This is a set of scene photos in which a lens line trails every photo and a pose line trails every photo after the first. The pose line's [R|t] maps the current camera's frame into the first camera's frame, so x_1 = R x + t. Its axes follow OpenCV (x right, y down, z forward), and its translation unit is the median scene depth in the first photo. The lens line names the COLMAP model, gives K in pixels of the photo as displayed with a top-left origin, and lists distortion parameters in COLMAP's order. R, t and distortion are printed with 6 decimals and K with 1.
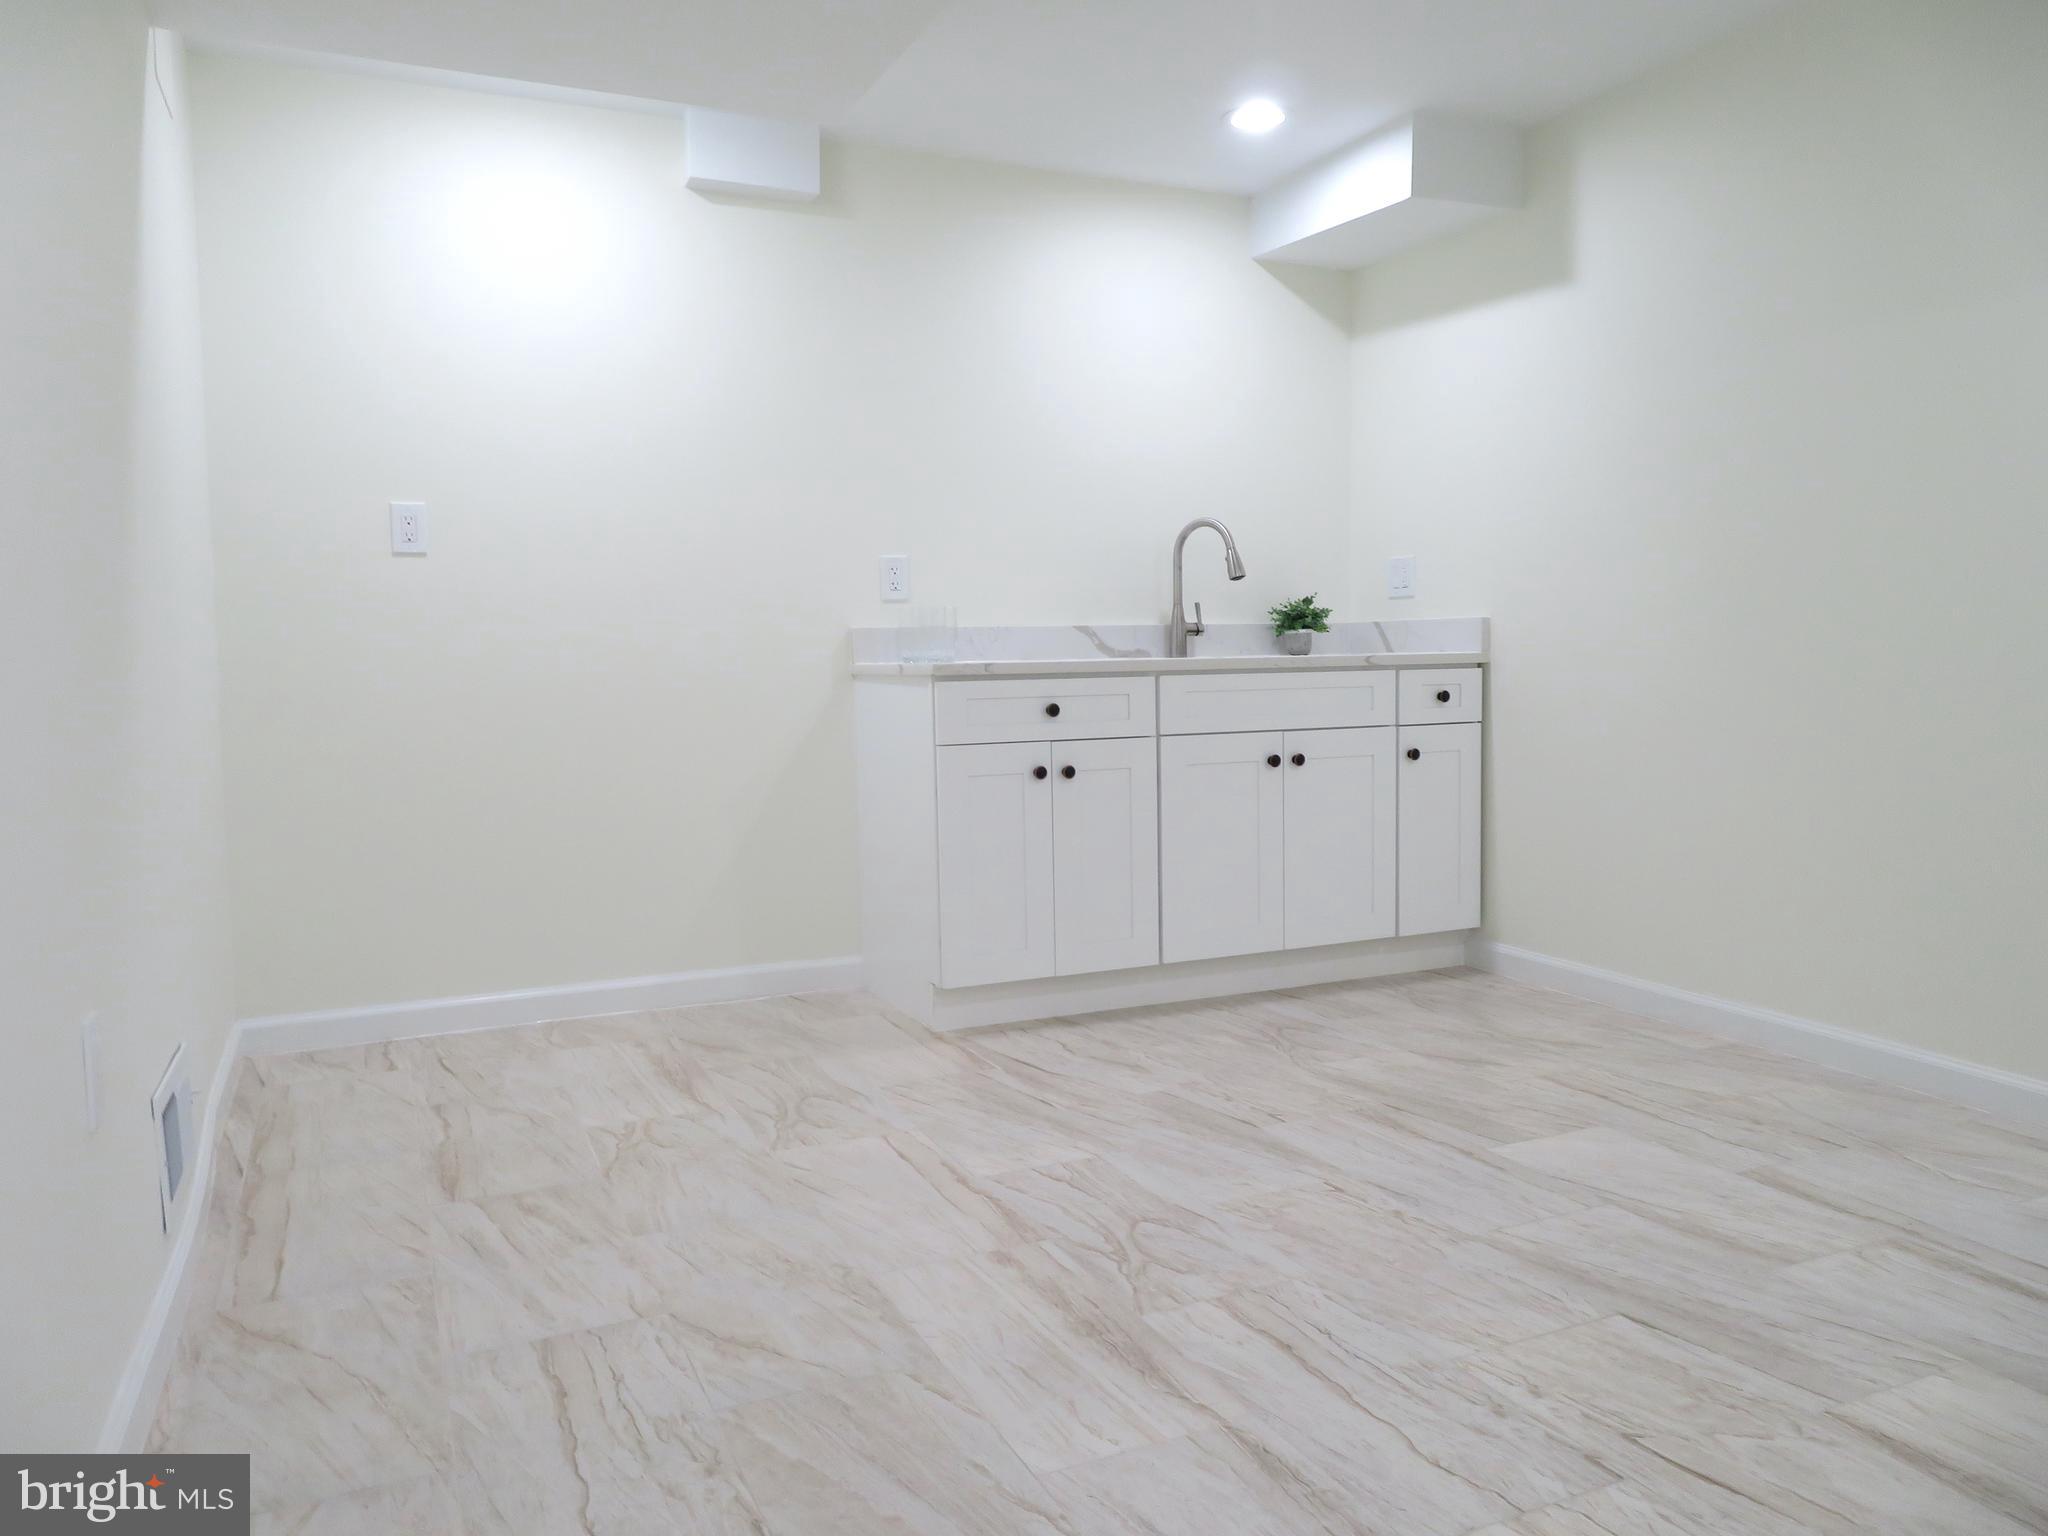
lens RADIAL K [[1457.4, 0, 1015.6], [0, 1457.4, 760.9], [0, 0, 1]] dist [-0.006292, -0.001814]
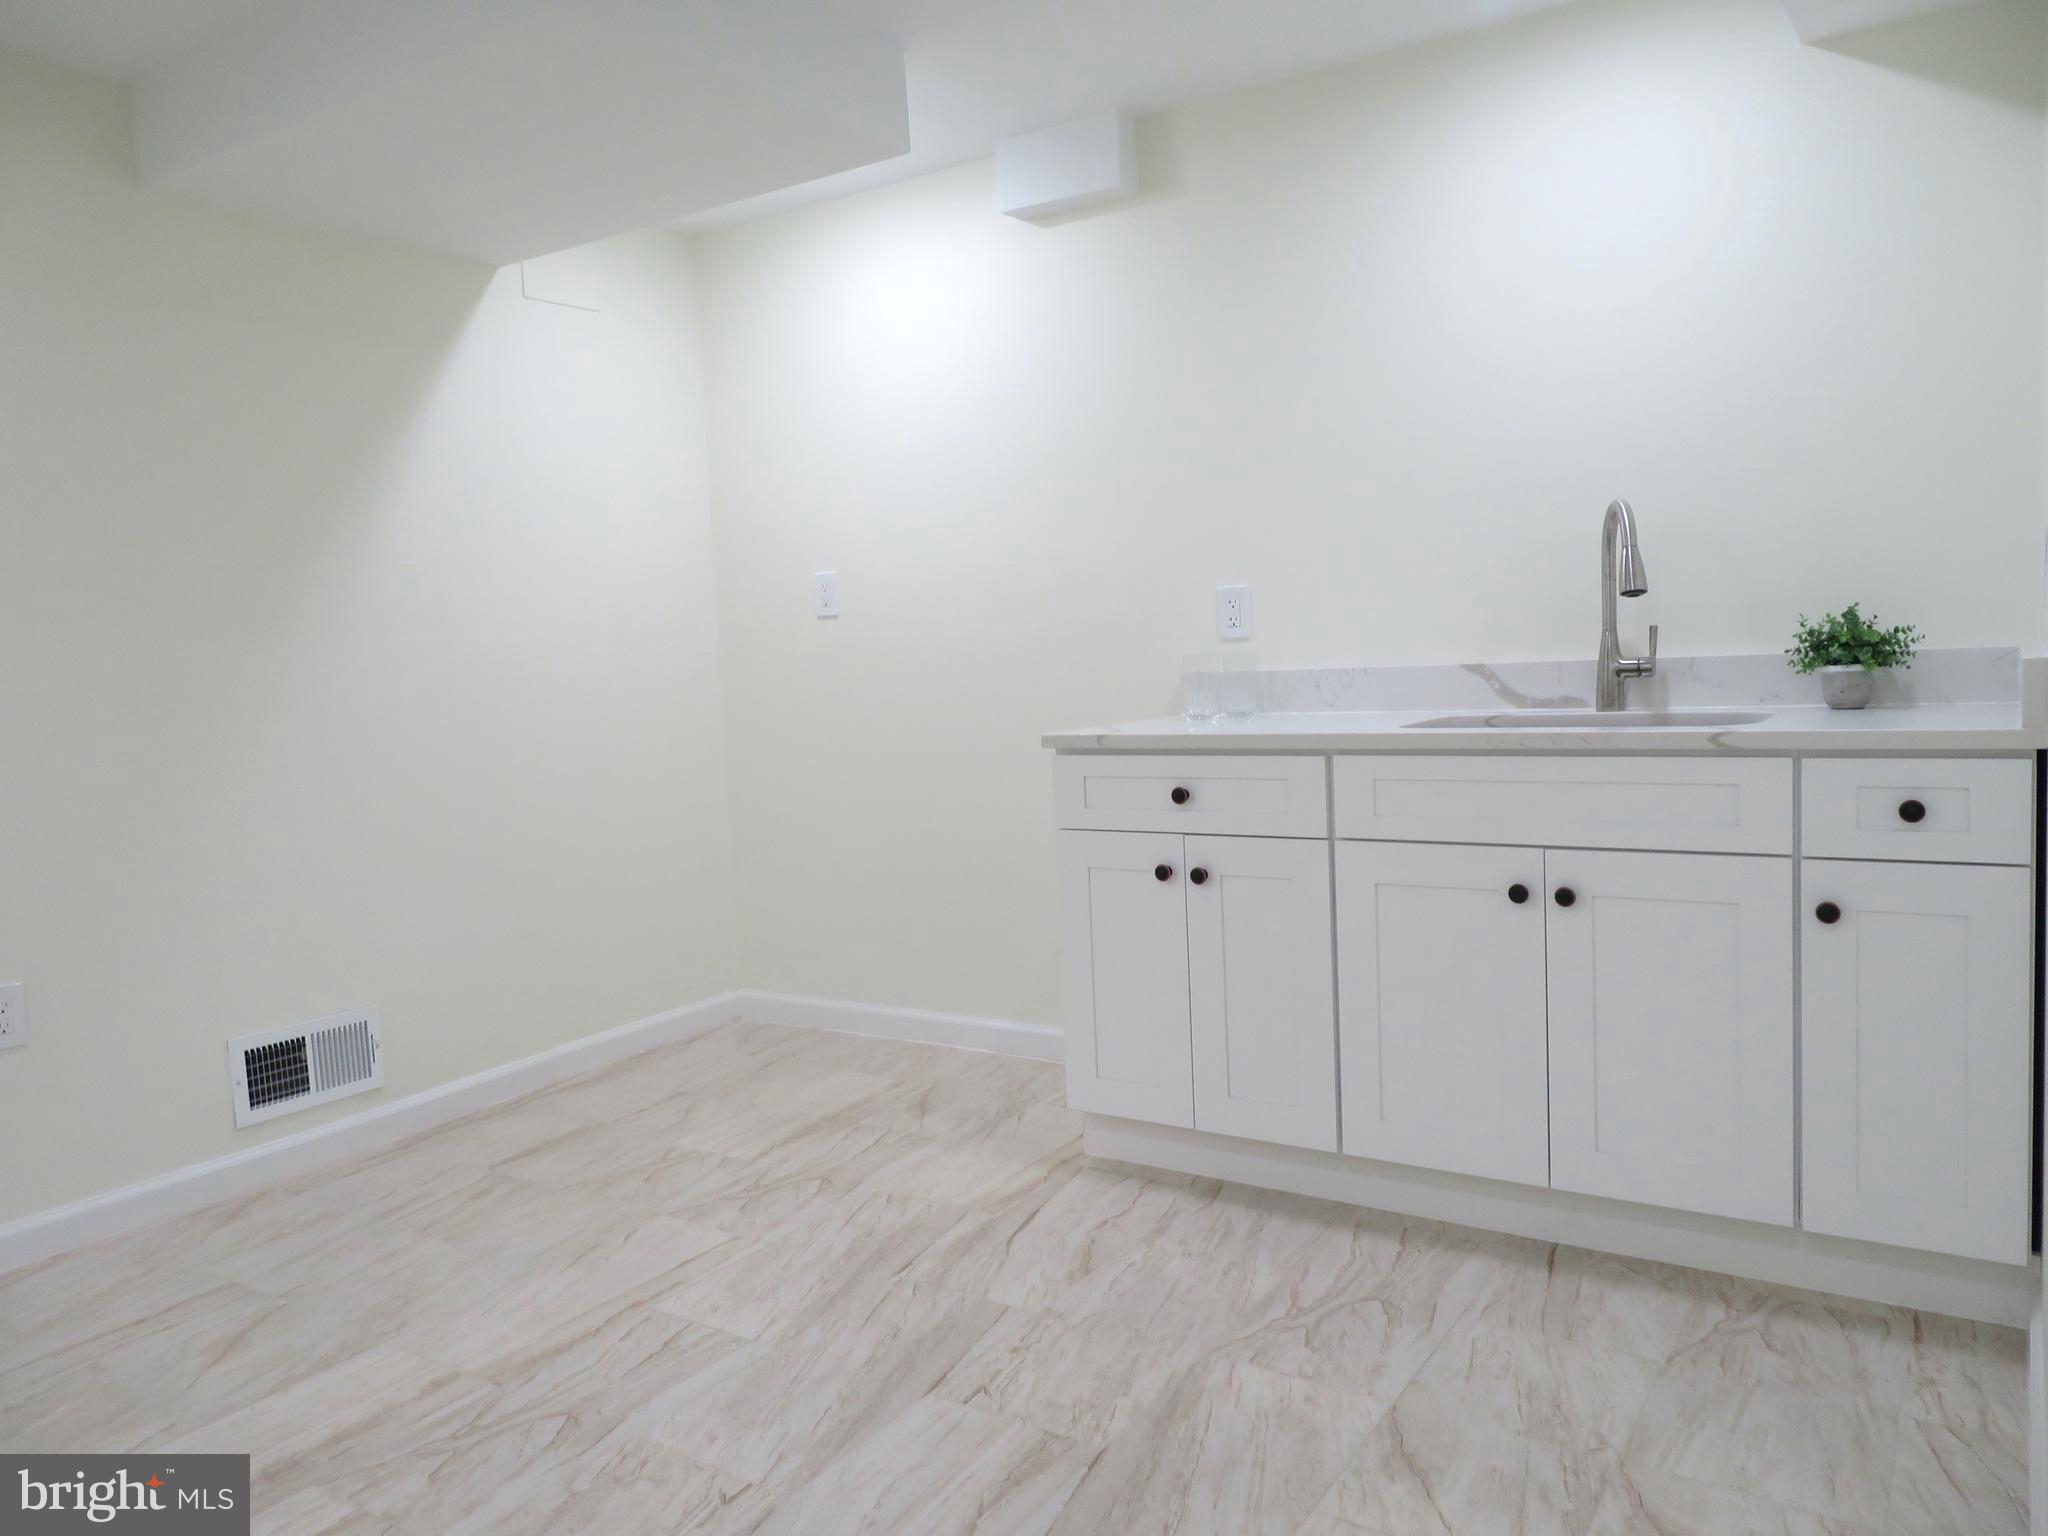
lens RADIAL K [[1457.4, 0, 1015.6], [0, 1457.4, 760.9], [0, 0, 1]] dist [-0.006292, -0.001814]
pose [[0.529324, 0.060272, -0.846276, 0.663256], [-0.024133, 0.998139, 0.055994, -0.098348], [0.848076, -0.009215, 0.529794, 0.523925]]
